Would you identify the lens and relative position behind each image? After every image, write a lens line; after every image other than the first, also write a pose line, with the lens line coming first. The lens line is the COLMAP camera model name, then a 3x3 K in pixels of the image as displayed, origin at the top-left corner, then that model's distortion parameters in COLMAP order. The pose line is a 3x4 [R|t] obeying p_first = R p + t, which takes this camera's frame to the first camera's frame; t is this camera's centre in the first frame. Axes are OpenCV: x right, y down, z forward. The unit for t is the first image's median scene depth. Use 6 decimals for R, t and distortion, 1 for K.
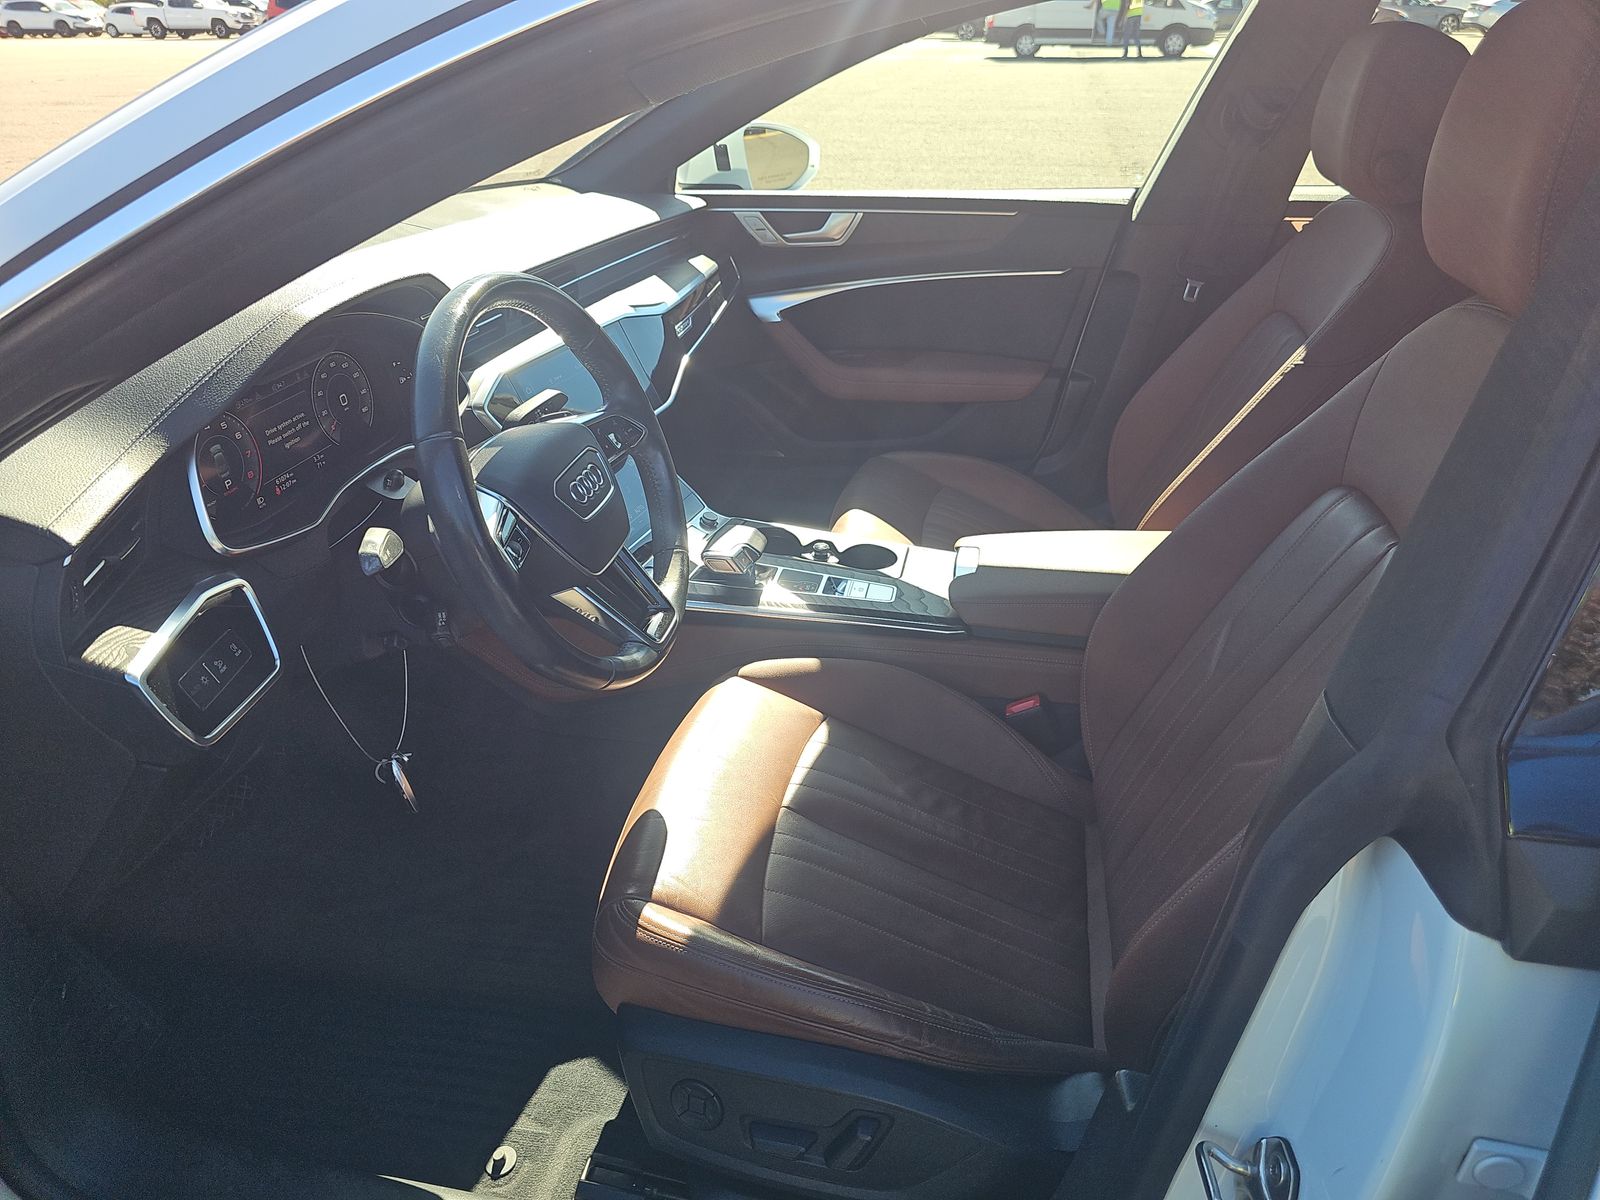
lens RADIAL K [[1059.9, 0, 797.4], [0, 1059.9, 597.6], [0, 0, 1]] dist [-0.003267, -0.019837]
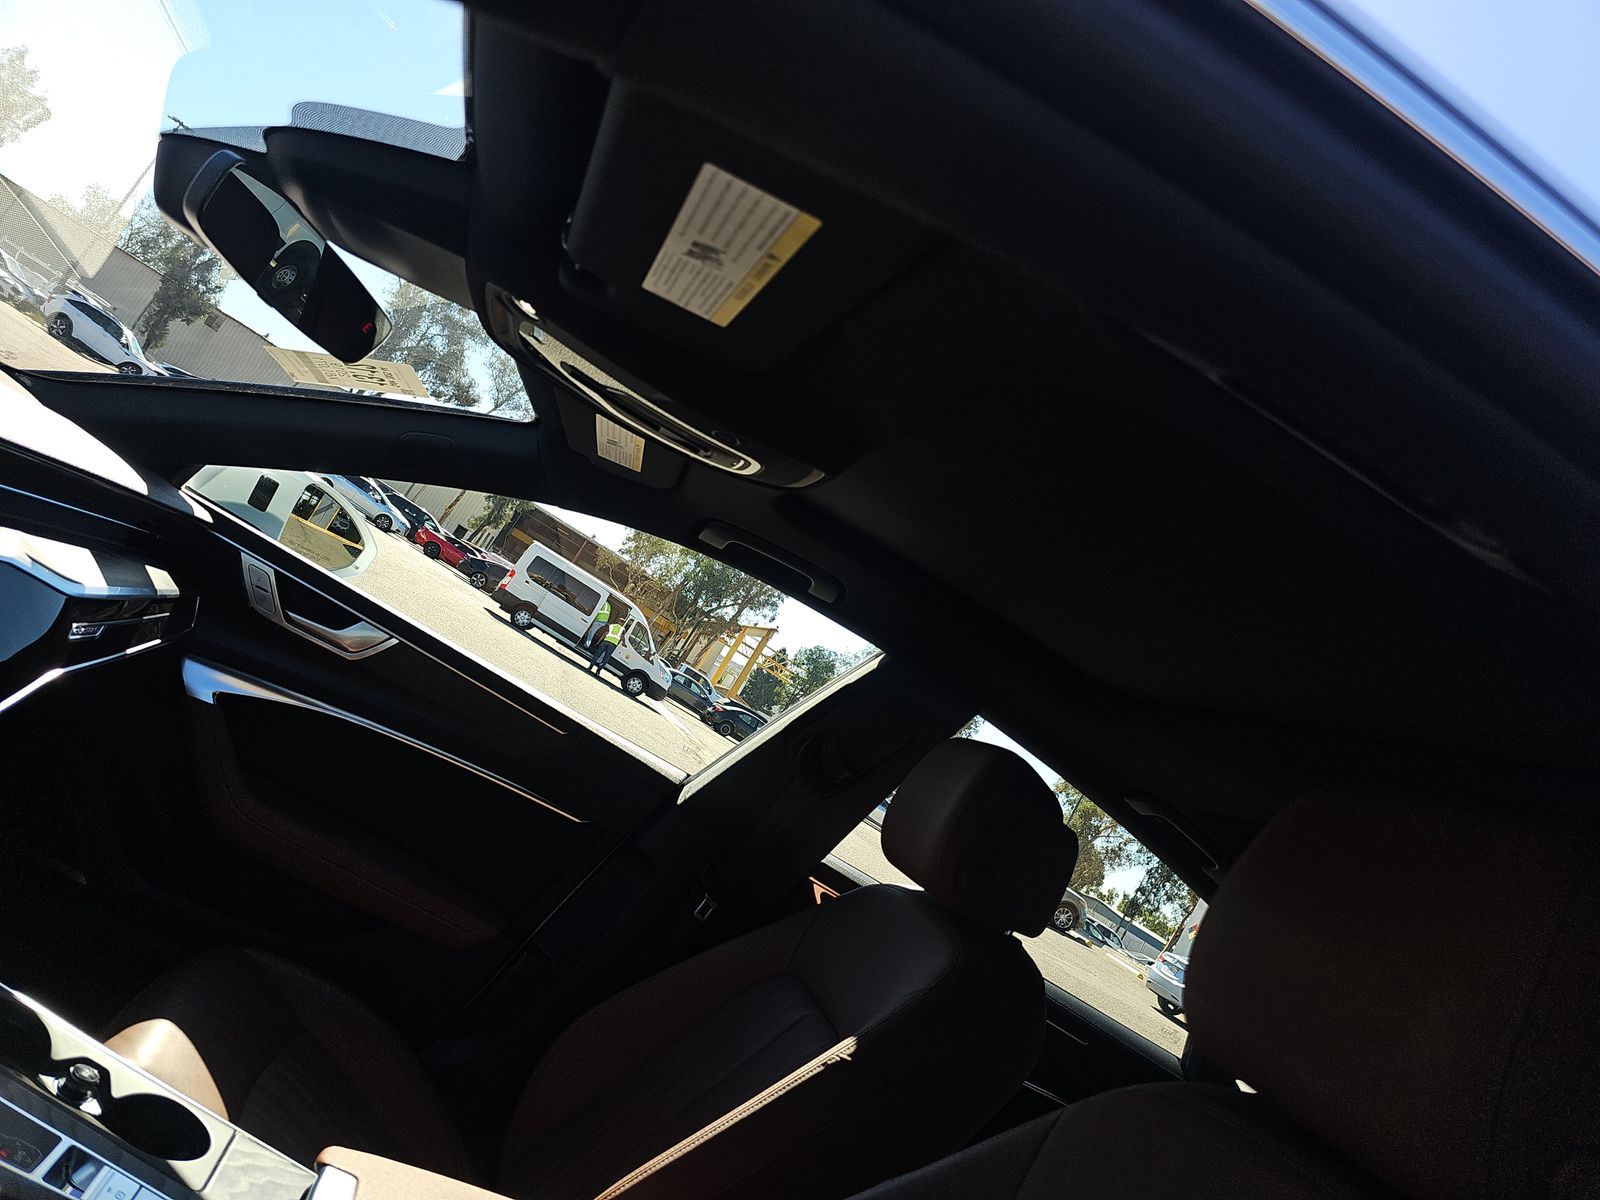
lens RADIAL K [[1041.8, 0, 798.9], [0, 1041.8, 572.2], [0, 0, 1]] dist [-0.001471, -0.007934]
pose [[0.747210, 0.545006, 0.380323, -0.040034], [-0.261711, 0.767331, -0.585415, -0.025107], [-0.610889, 0.337893, 0.715991, 0.251272]]
